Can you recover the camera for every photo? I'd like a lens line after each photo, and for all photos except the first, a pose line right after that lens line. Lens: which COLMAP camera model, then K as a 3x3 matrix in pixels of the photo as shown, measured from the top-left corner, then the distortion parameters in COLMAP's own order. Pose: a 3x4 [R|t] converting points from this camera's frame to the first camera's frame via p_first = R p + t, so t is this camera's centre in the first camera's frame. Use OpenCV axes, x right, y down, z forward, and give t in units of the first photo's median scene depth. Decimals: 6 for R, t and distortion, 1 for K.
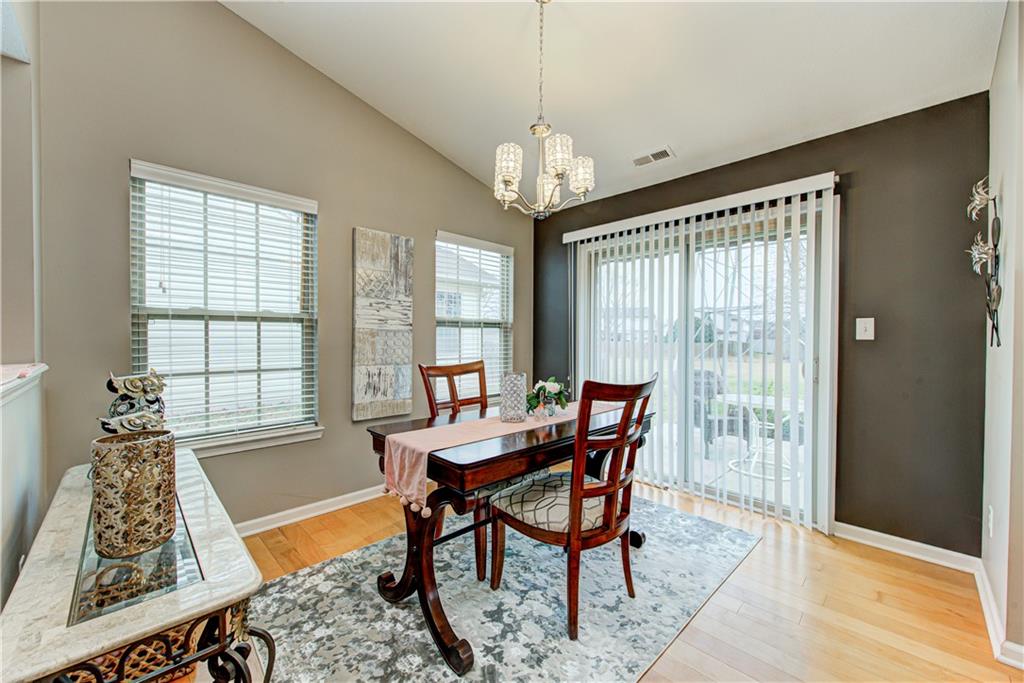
lens RADIAL K [[400.4, 0, 511.9], [0, 400.4, 338.1], [0, 0, 1]] dist [-0.002395, -0.001402]
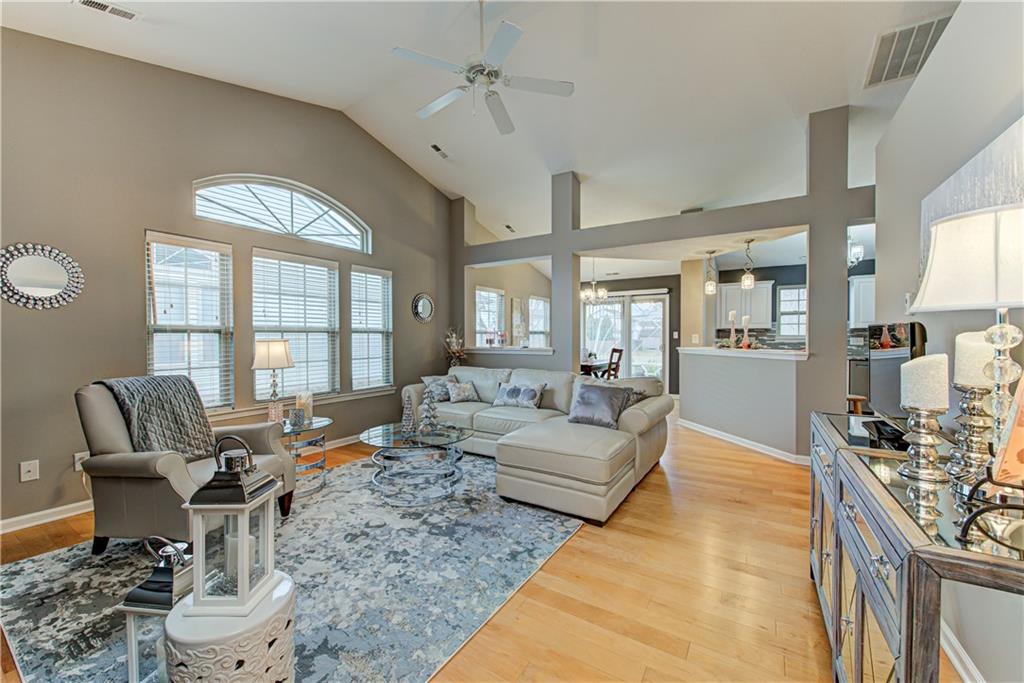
lens RADIAL K [[400.4, 0, 515.9], [0, 400.4, 341.8], [0, 0, 1]] dist [-0.002395, -0.001402]
pose [[0.973354, -0.016357, 0.228722, -1.188792], [0.015860, 0.999866, 0.004011, 0.002178], [-0.228757, -0.000277, 0.973483, -1.939300]]
